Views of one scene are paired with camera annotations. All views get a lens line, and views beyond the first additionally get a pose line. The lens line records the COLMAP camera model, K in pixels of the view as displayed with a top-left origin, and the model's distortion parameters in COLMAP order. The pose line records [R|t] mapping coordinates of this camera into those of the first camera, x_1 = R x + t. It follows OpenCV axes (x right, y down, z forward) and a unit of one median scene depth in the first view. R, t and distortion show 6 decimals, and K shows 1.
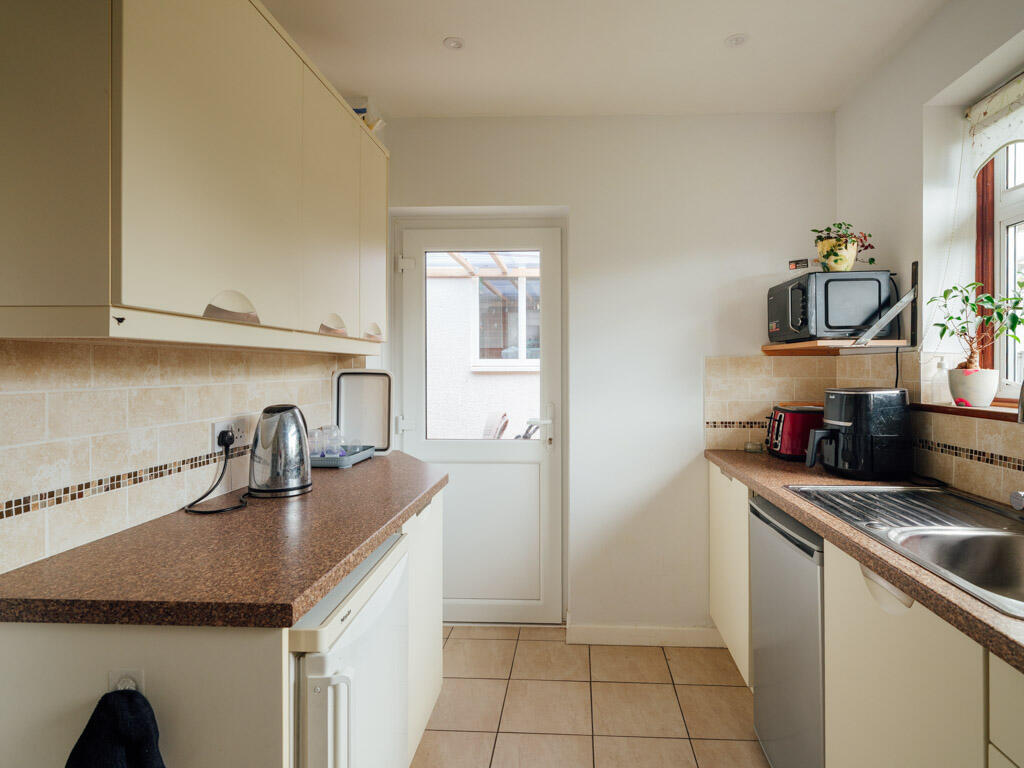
lens RADIAL K [[593.0, 0, 537.0], [0, 593.0, 370.8], [0, 0, 1]] dist [0.000969, -0.000626]
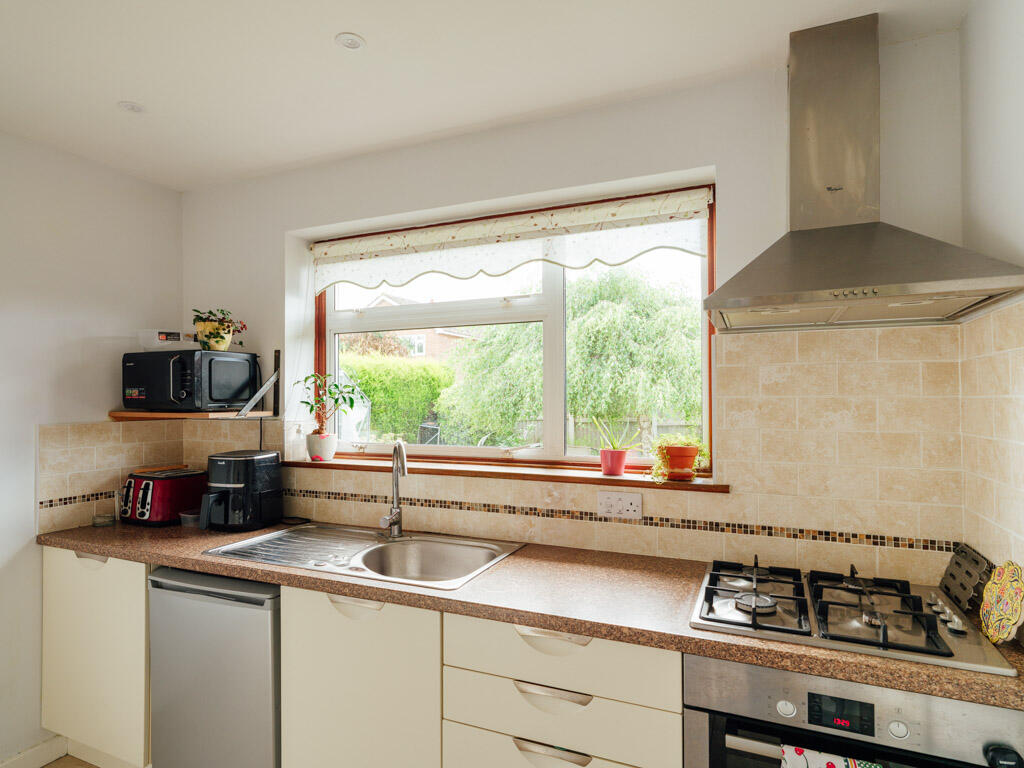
lens RADIAL K [[565.9, 0, 535.8], [0, 565.9, 392.7], [0, 0, 1]] dist [0.007183, -0.003752]
pose [[0.325316, 0.005458, 0.945590, -0.347055], [0.007124, 0.999941, -0.008223, -0.080336], [-0.945579, 0.009412, 0.325258, 0.078914]]
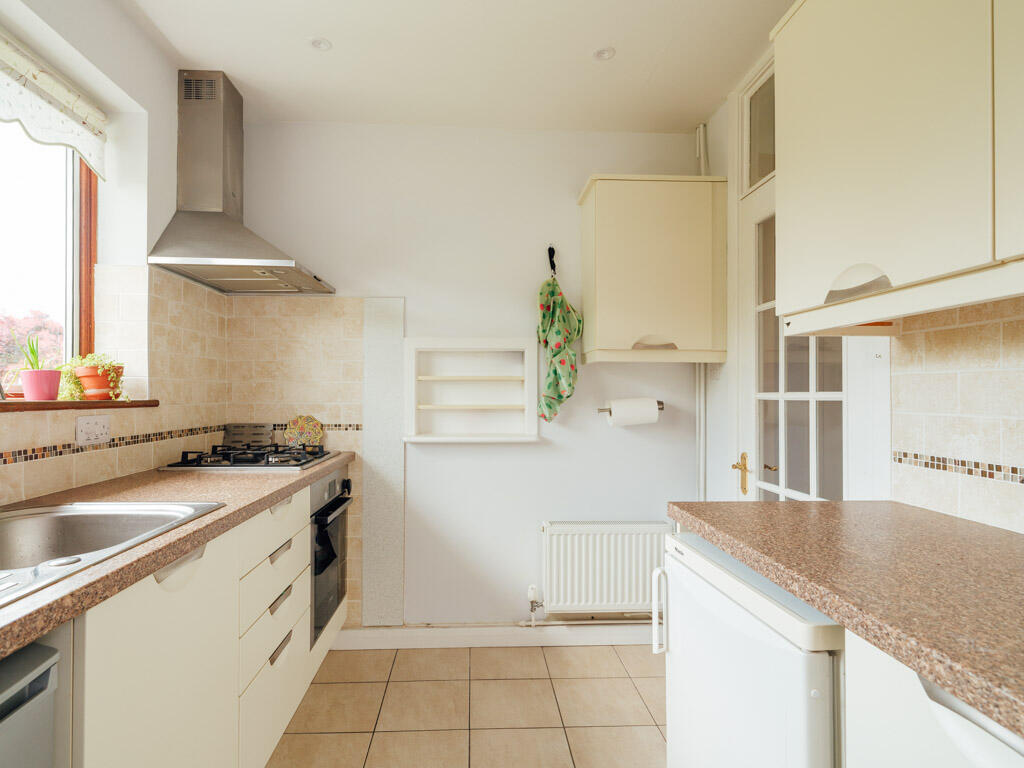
lens RADIAL K [[565.9, 0, 507.6], [0, 565.9, 391.2], [0, 0, 1]] dist [0.007183, -0.003752]
pose [[-0.992049, -0.000500, -0.125848, 0.103015], [-0.000989, 0.999992, 0.003818, 0.042580], [0.125846, 0.003912, -0.992042, 1.200850]]
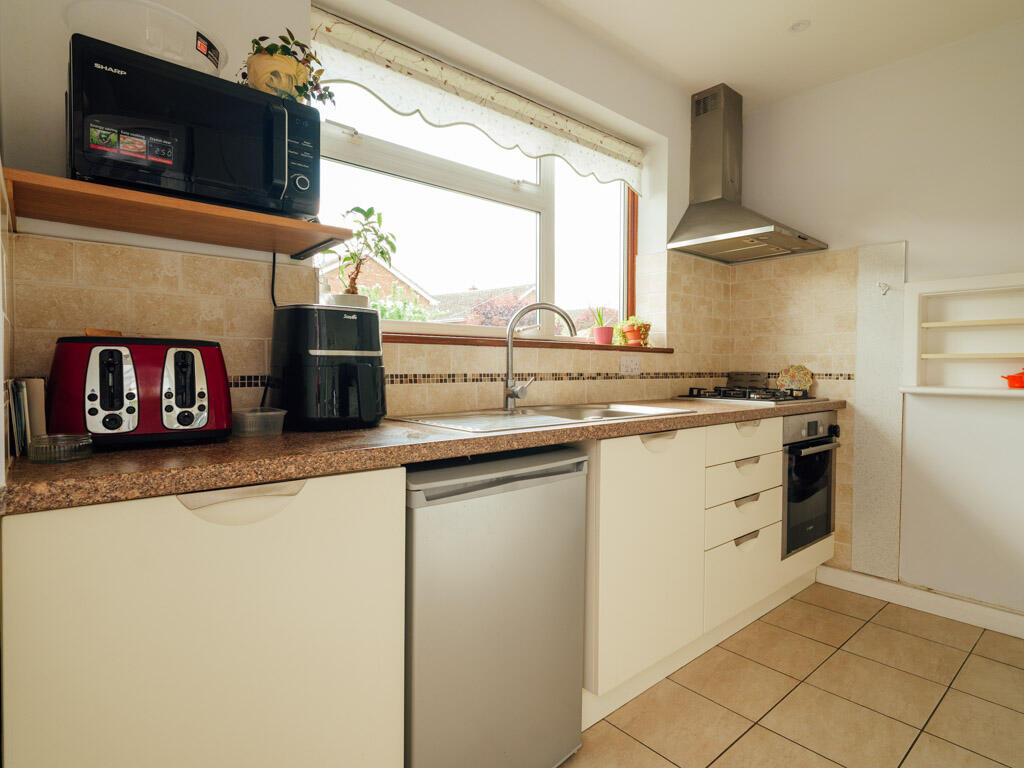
lens RADIAL K [[565.9, 0, 510.2], [0, 565.9, 384.3], [0, 0, 1]] dist [0.007183, -0.003752]
pose [[-0.711586, -0.019637, 0.702324, -0.101317], [0.004530, 0.999460, 0.032534, 0.105583], [-0.702584, 0.026333, -0.711113, 1.389037]]
